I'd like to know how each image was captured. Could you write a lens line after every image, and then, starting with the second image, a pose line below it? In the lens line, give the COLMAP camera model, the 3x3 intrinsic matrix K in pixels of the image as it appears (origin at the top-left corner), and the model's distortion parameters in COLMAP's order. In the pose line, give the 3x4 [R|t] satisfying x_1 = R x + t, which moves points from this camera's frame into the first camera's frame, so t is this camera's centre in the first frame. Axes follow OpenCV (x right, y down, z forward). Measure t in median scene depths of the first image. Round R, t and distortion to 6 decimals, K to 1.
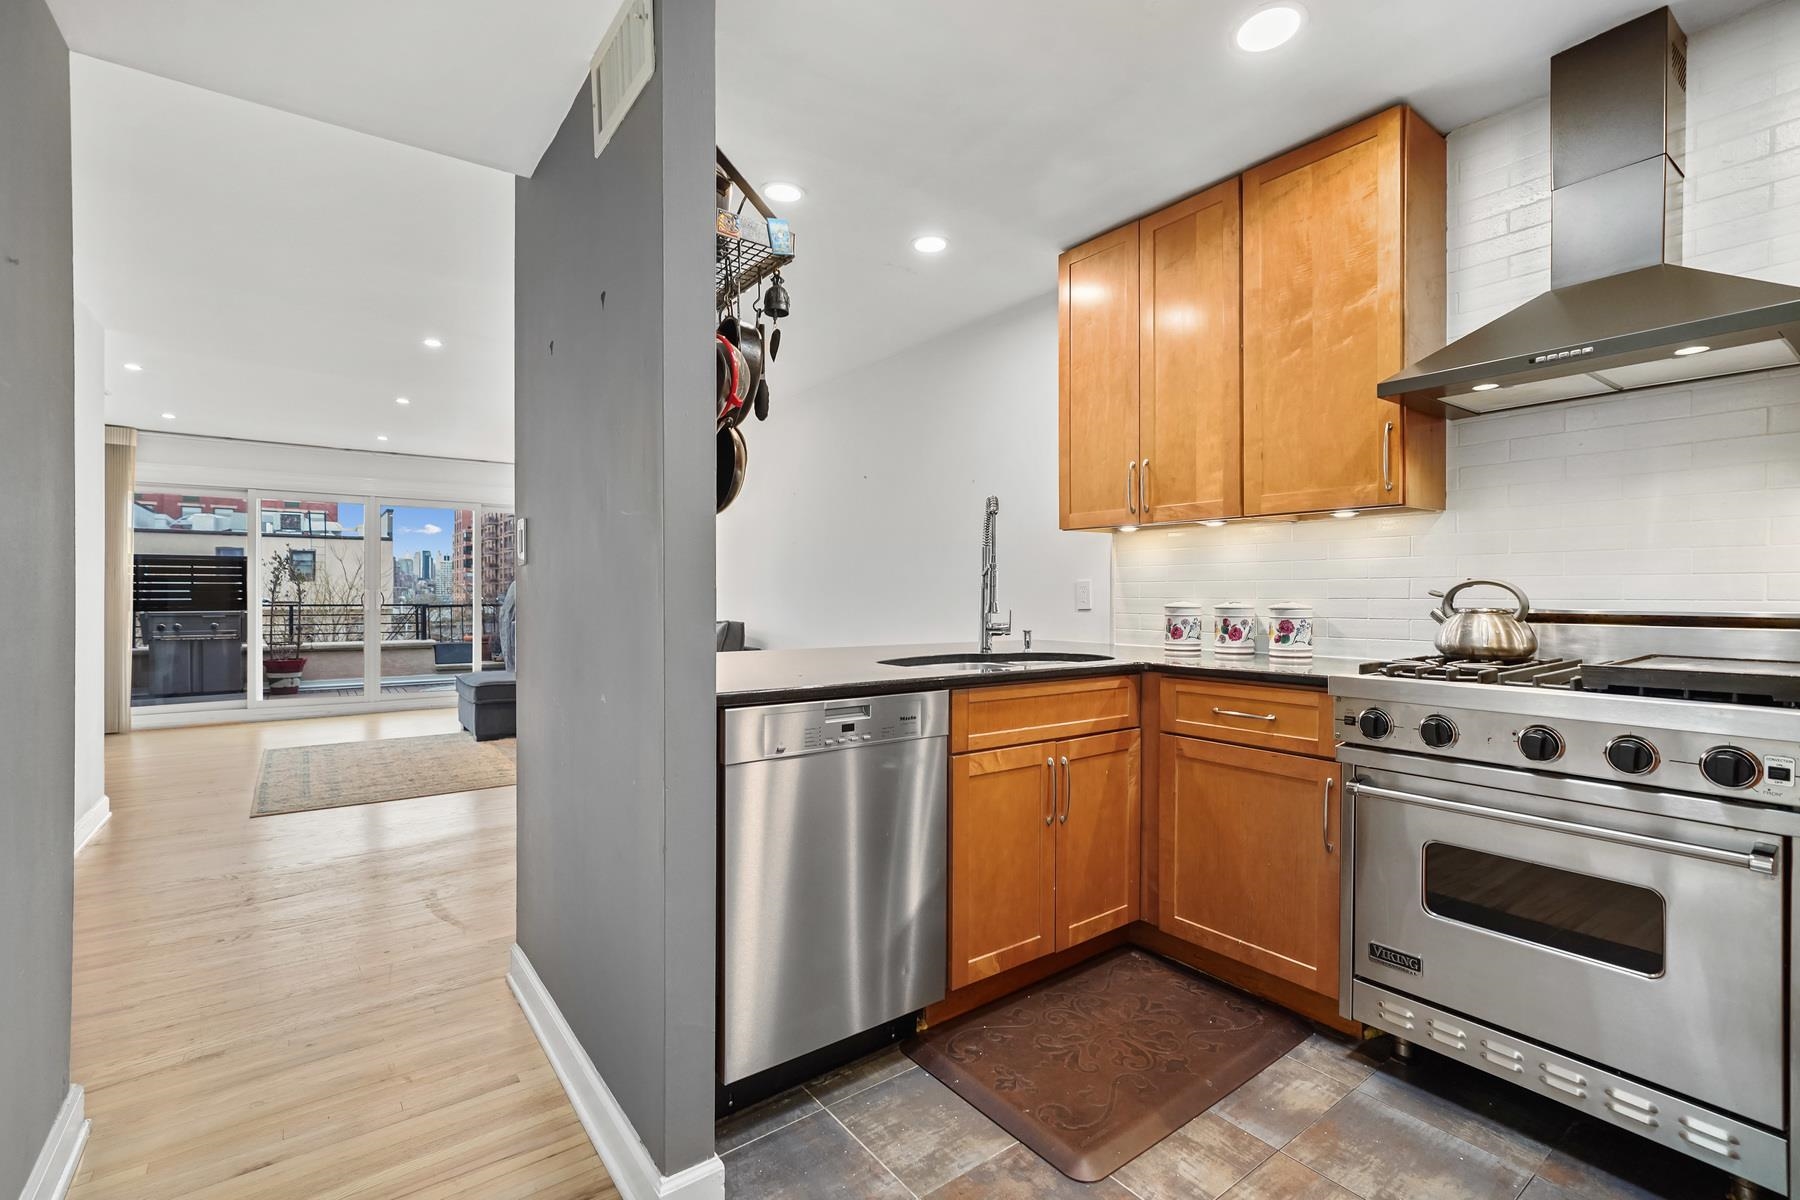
lens RADIAL K [[853.5, 0, 904.6], [0, 853.5, 593.2], [0, 0, 1]] dist [-0.028667, 0.010050]
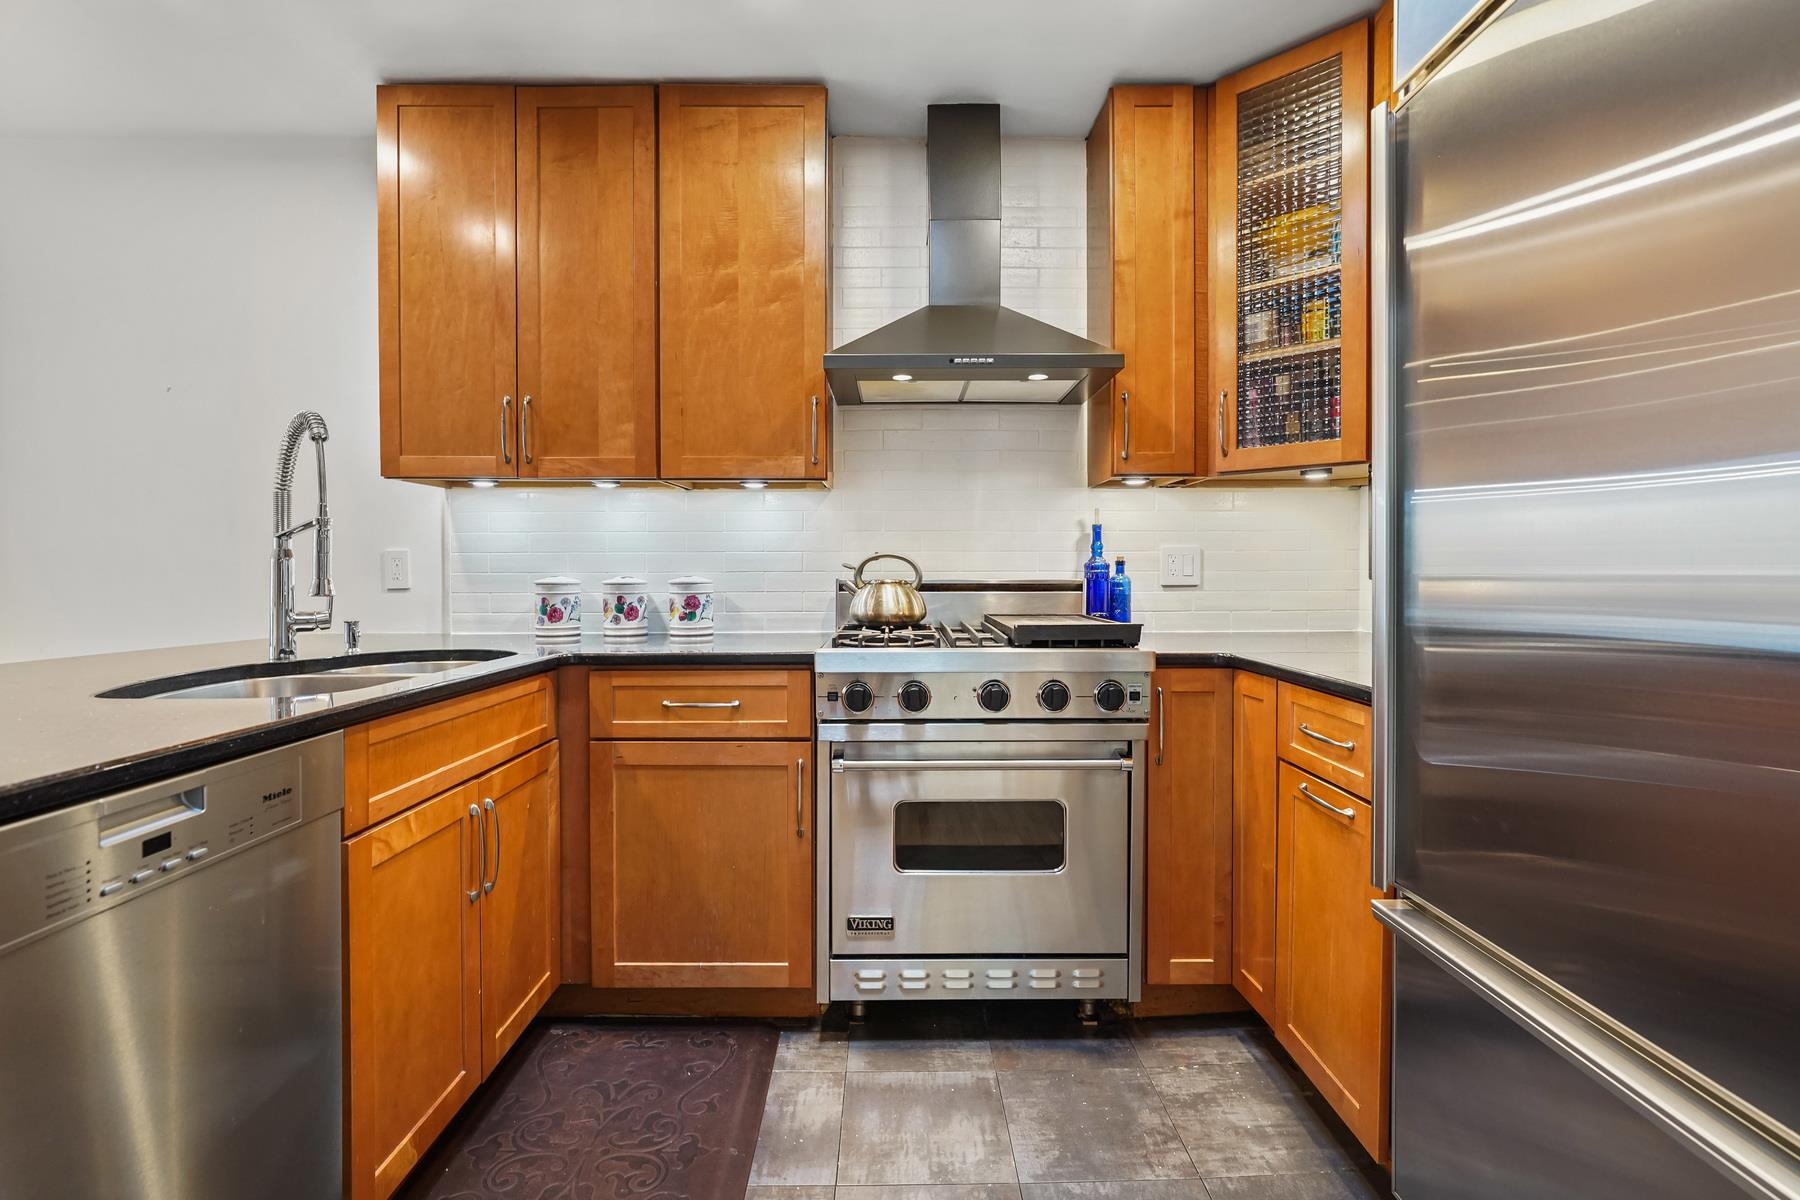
lens RADIAL K [[812.7, 0, 897.3], [0, 812.7, 582.8], [0, 0, 1]] dist [-0.017231, 0.002126]
pose [[0.570553, -0.011130, 0.821186, -0.169784], [0.002501, 0.999927, 0.011815, 0.009067], [-0.821257, -0.004687, 0.570539, 0.364914]]
